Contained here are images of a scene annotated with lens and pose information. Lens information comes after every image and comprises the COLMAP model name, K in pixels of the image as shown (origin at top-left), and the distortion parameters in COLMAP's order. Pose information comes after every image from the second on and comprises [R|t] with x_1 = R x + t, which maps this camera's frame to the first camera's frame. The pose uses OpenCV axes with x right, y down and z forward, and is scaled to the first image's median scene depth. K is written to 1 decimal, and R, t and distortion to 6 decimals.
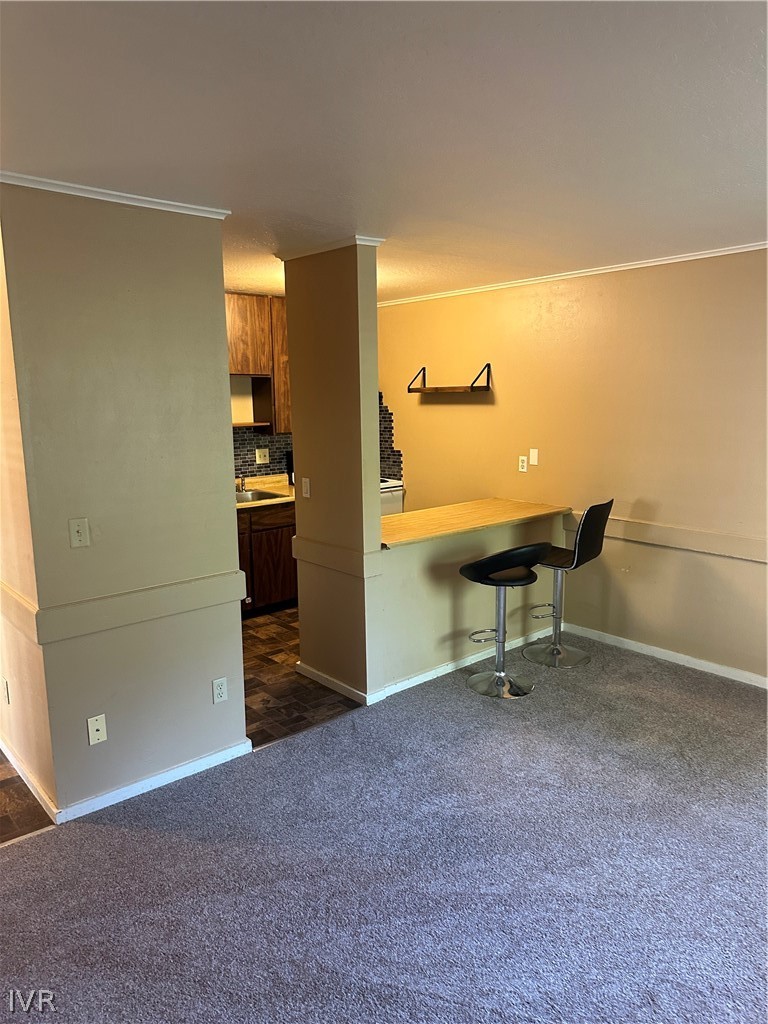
lens RADIAL K [[721.8, 0, 385.6], [0, 721.8, 508.9], [0, 0, 1]] dist [0.023383, -0.031617]
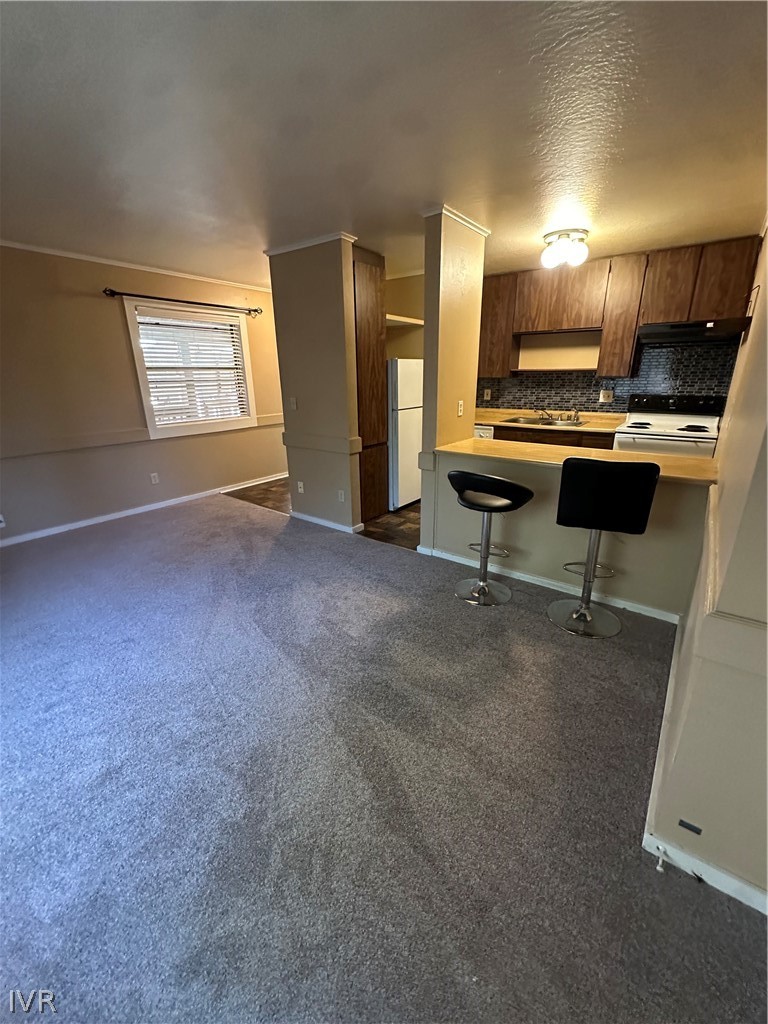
lens RADIAL K [[417.2, 0, 385.9], [0, 417.2, 511.3], [0, 0, 1]] dist [0.001740, 0.000048]
pose [[0.179344, 0.314416, -0.932190, 0.698746], [-0.149441, 0.945264, 0.290074, -0.051888], [0.972370, 0.087285, 0.216514, 0.678710]]
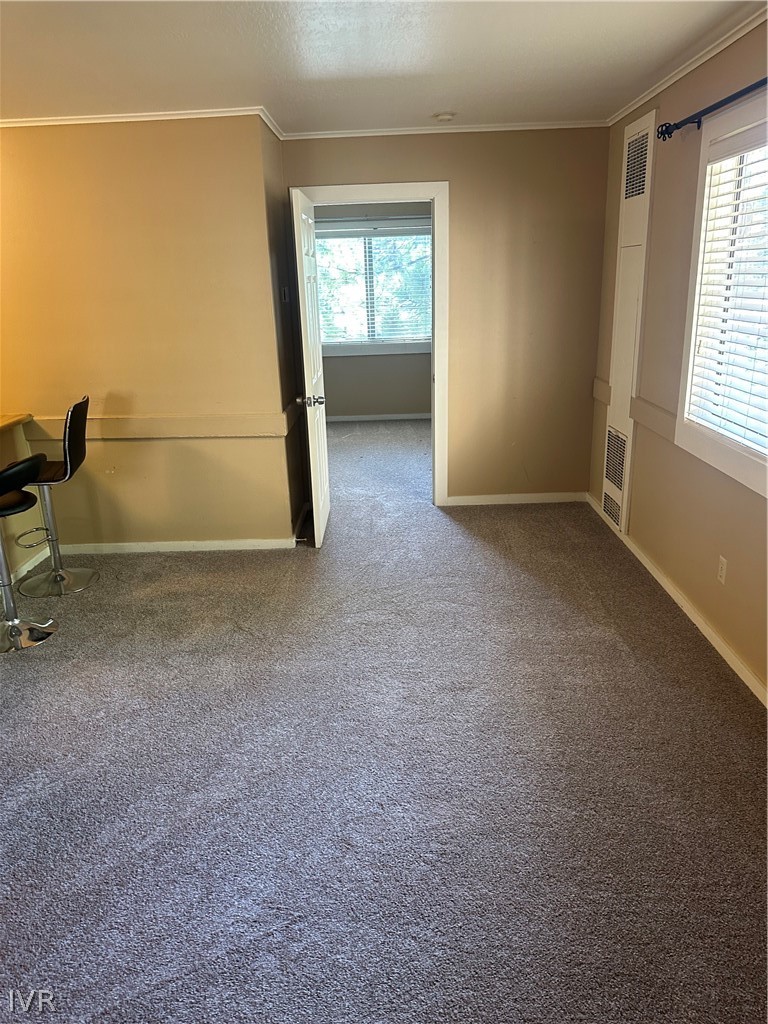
lens RADIAL K [[721.8, 0, 381.7], [0, 721.8, 510.3], [0, 0, 1]] dist [0.023383, -0.031617]
pose [[0.689418, -0.250037, 0.679841, -0.088325], [0.157550, 0.967827, 0.196184, 0.005498], [-0.707022, -0.028144, 0.706631, 0.110057]]
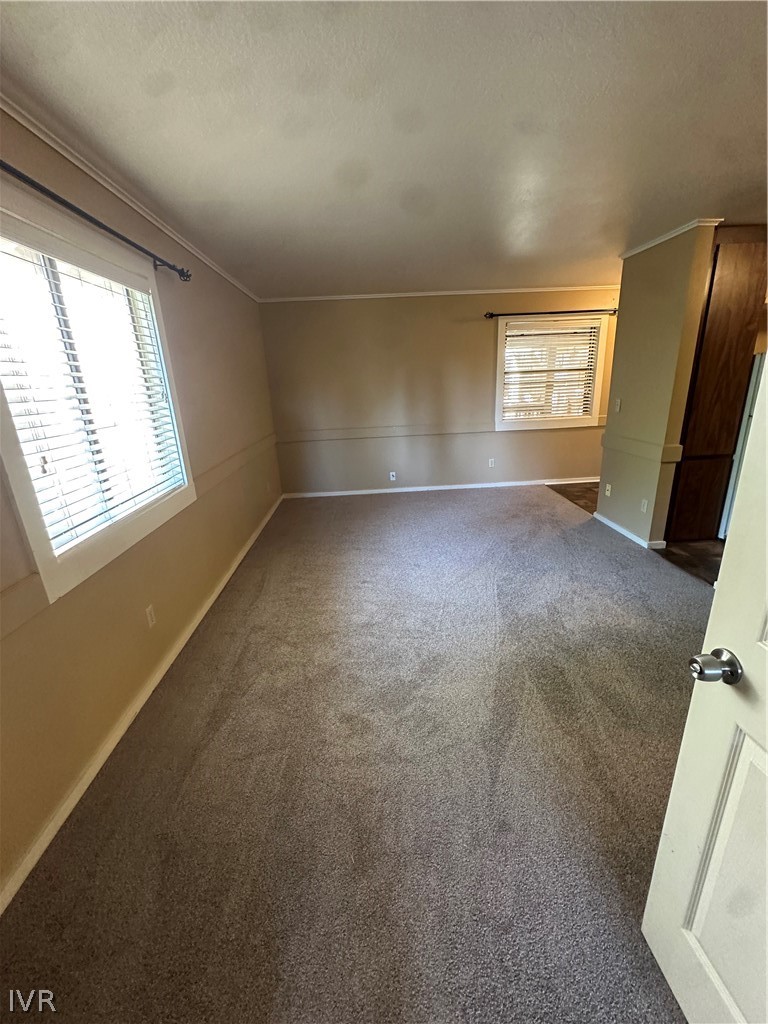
lens RADIAL K [[417.2, 0, 389.1], [0, 417.2, 512.7], [0, 0, 1]] dist [0.001740, 0.000048]
pose [[-0.632117, 0.265825, -0.727849, 0.769957], [-0.080392, 0.911748, 0.402807, -0.092388], [0.770691, 0.313135, -0.554961, 0.854029]]
